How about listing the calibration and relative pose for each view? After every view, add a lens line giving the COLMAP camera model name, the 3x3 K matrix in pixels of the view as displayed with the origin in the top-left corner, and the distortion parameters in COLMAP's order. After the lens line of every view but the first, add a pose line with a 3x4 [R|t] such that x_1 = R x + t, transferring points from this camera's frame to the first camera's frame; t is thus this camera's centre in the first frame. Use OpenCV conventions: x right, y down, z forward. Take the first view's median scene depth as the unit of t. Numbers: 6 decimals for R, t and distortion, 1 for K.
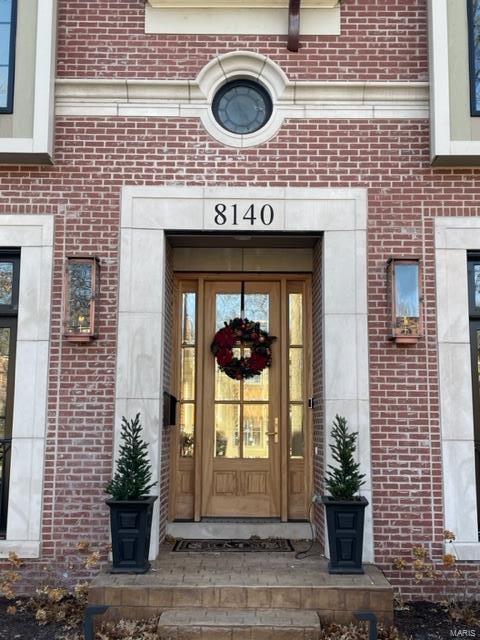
lens RADIAL K [[730.8, 0, 240.0], [0, 730.8, 320.0], [0, 0, 1]] dist [0.063736, -0.025339]
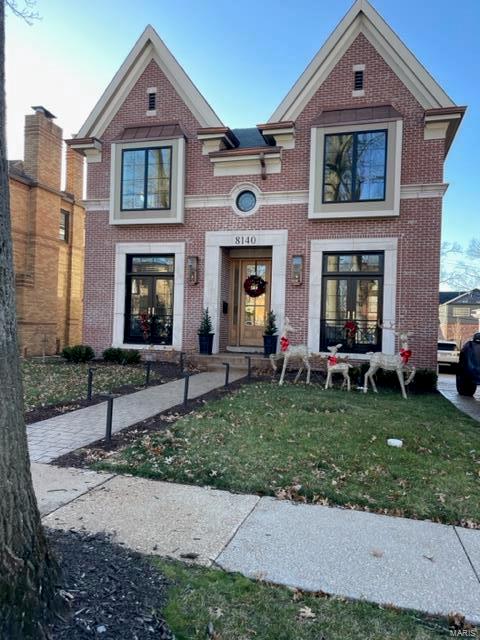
lens RADIAL K [[488.3, 0, 240.0], [0, 488.3, 320.0], [0, 0, 1]] dist [0.090865, -0.123505]
pose [[0.962437, 0.019618, -0.270797, 0.514642], [0.013684, 0.992614, 0.120543, -0.064711], [0.271161, -0.119721, 0.955059, -0.896140]]
